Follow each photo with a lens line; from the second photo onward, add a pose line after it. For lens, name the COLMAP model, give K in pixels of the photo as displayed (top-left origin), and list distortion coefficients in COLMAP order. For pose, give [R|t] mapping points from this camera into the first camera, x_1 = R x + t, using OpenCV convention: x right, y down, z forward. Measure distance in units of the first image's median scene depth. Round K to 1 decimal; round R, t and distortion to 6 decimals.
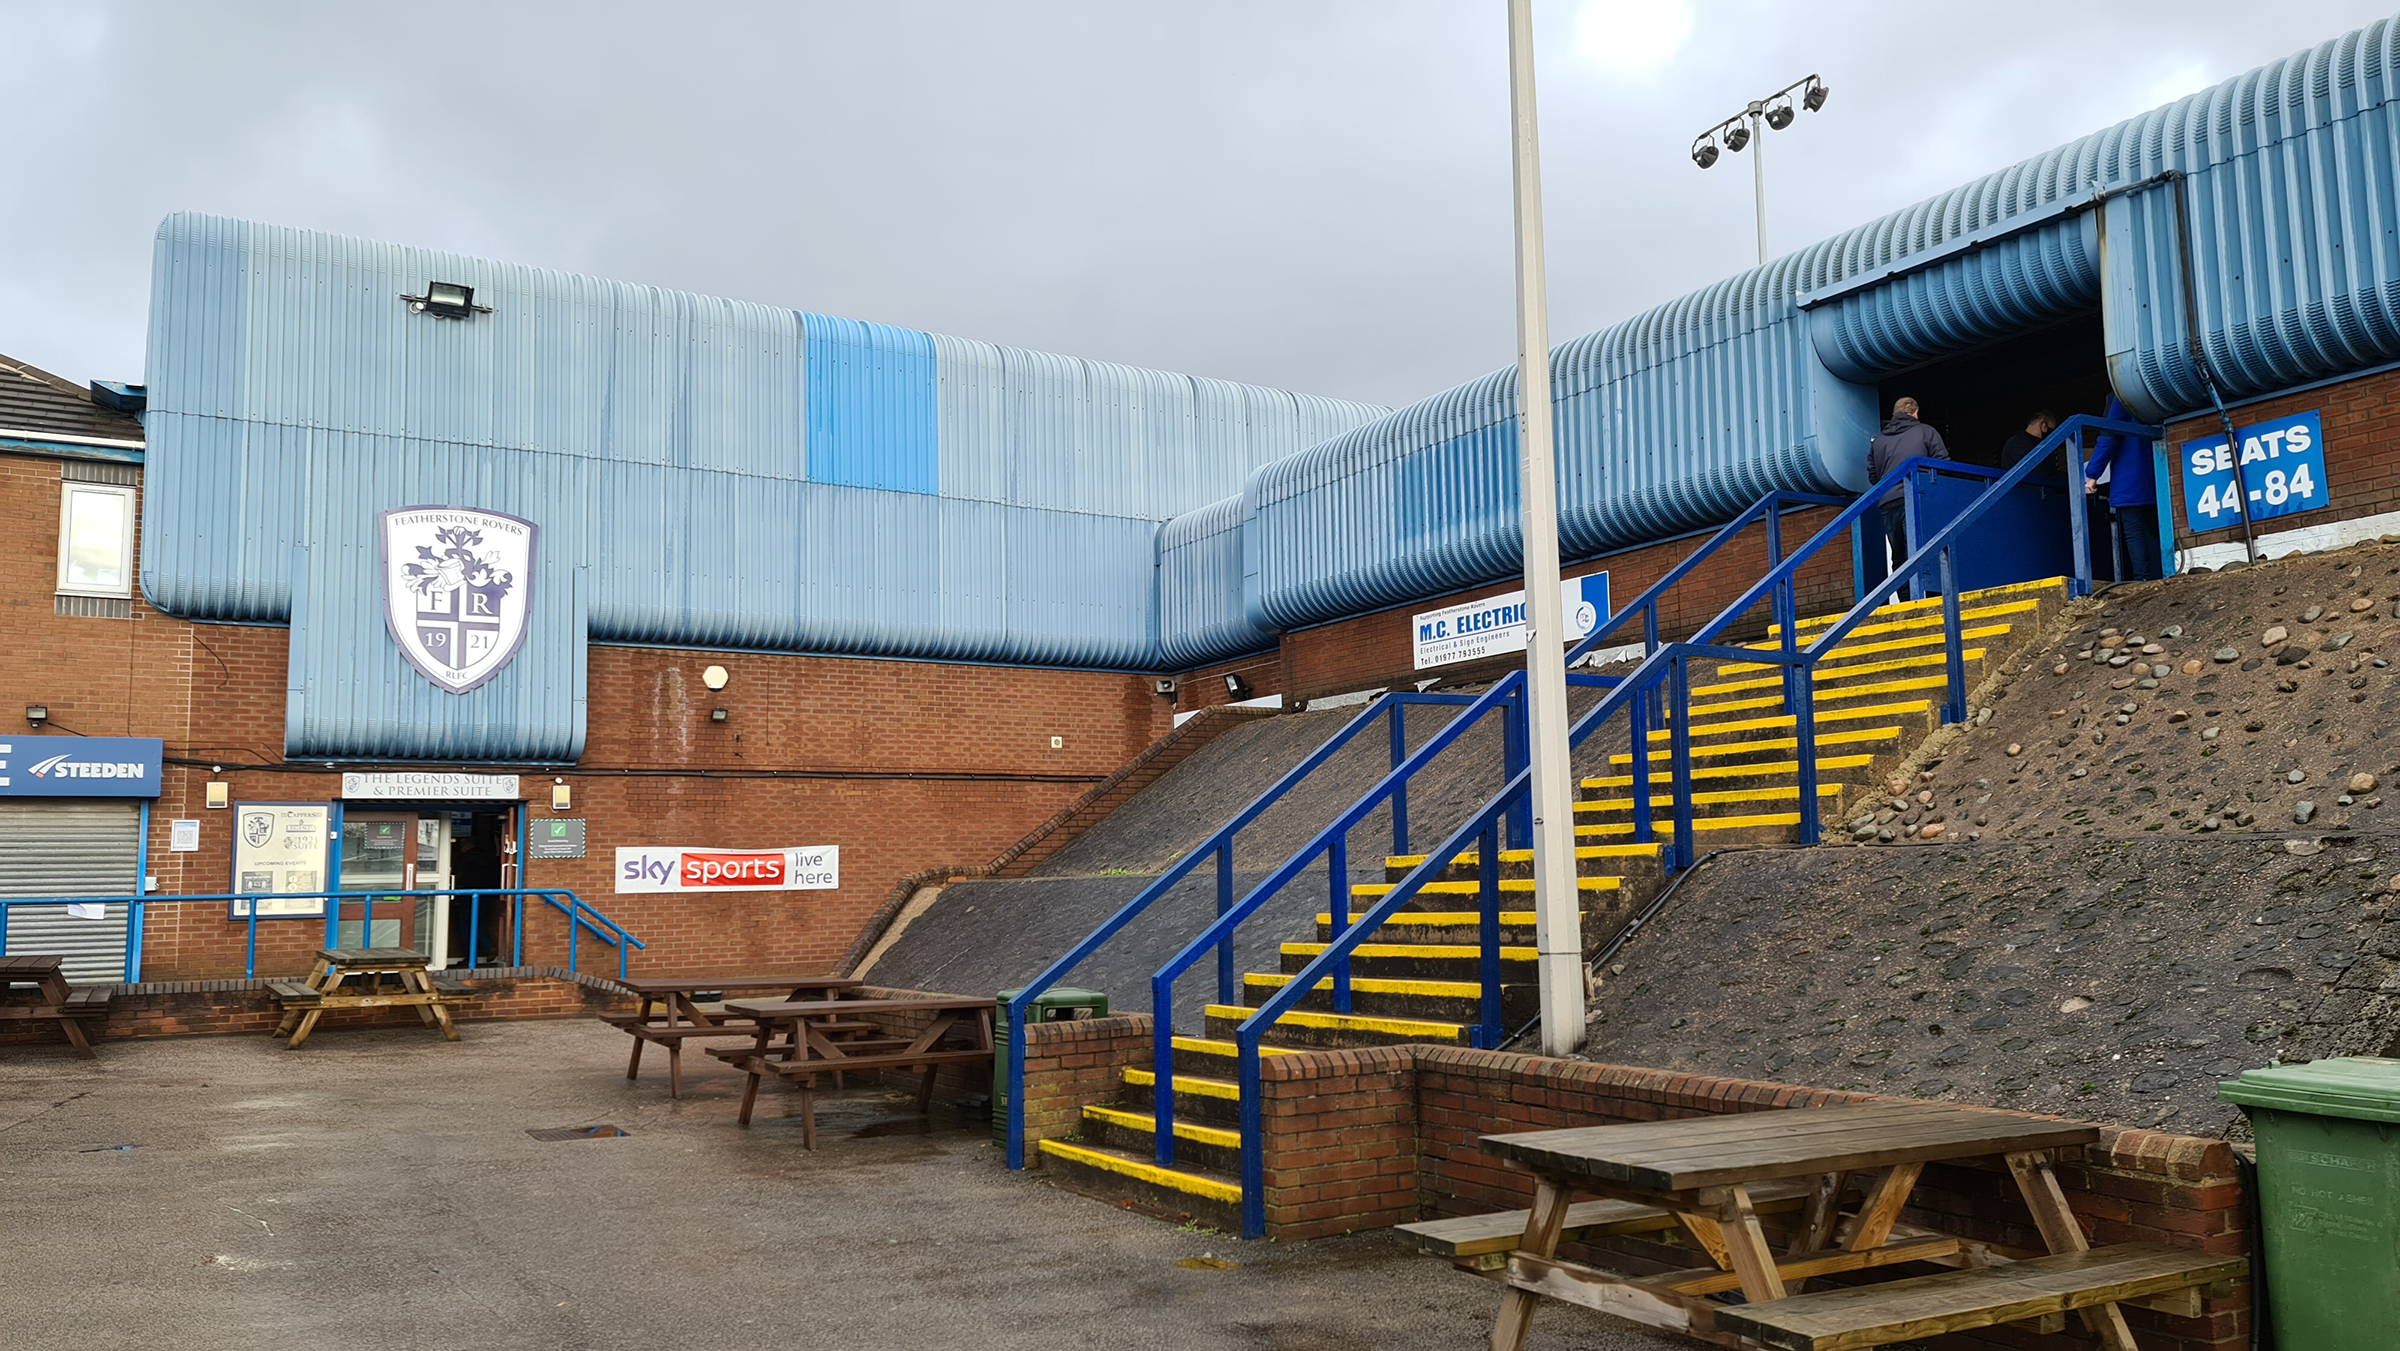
lens RADIAL K [[1751.0, 0, 1222.0], [0, 1751.0, 682.6], [0, 0, 1]] dist [0.097363, -0.085979]
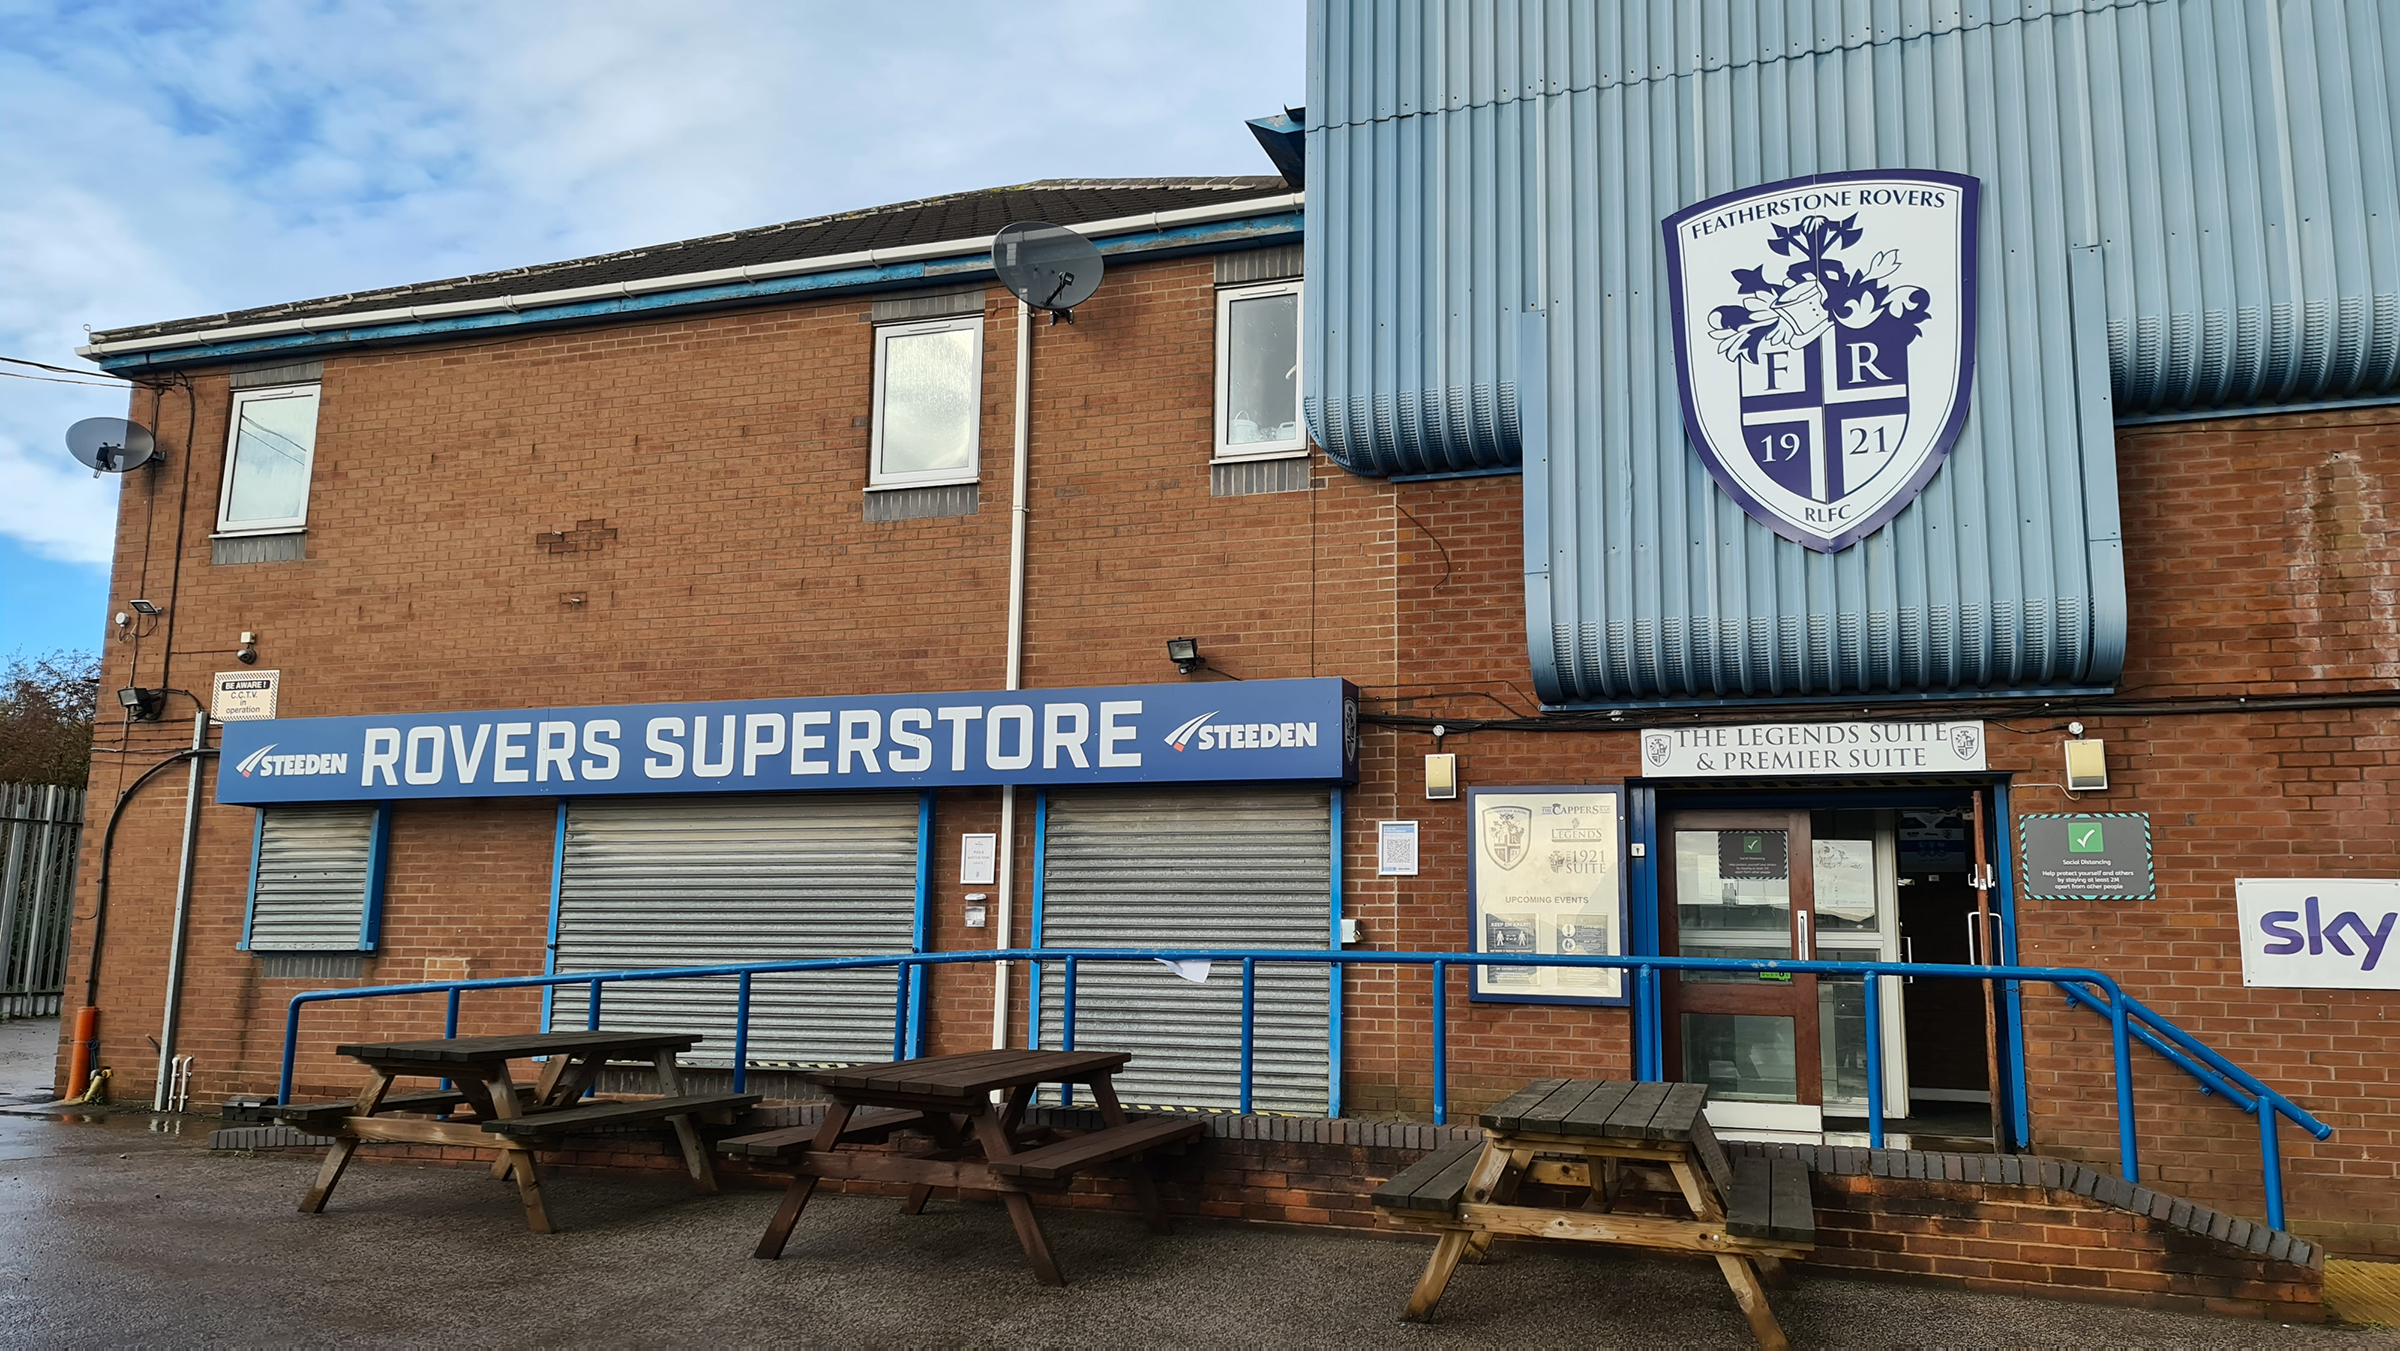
lens RADIAL K [[1751.0, 0, 1222.0], [0, 1751.0, 682.6], [0, 0, 1]] dist [0.097363, -0.085979]
pose [[0.632533, -0.095272, -0.768652, -0.174758], [0.060595, 0.995451, -0.073518, 0.068614], [0.772159, -0.000074, 0.635429, 0.585276]]
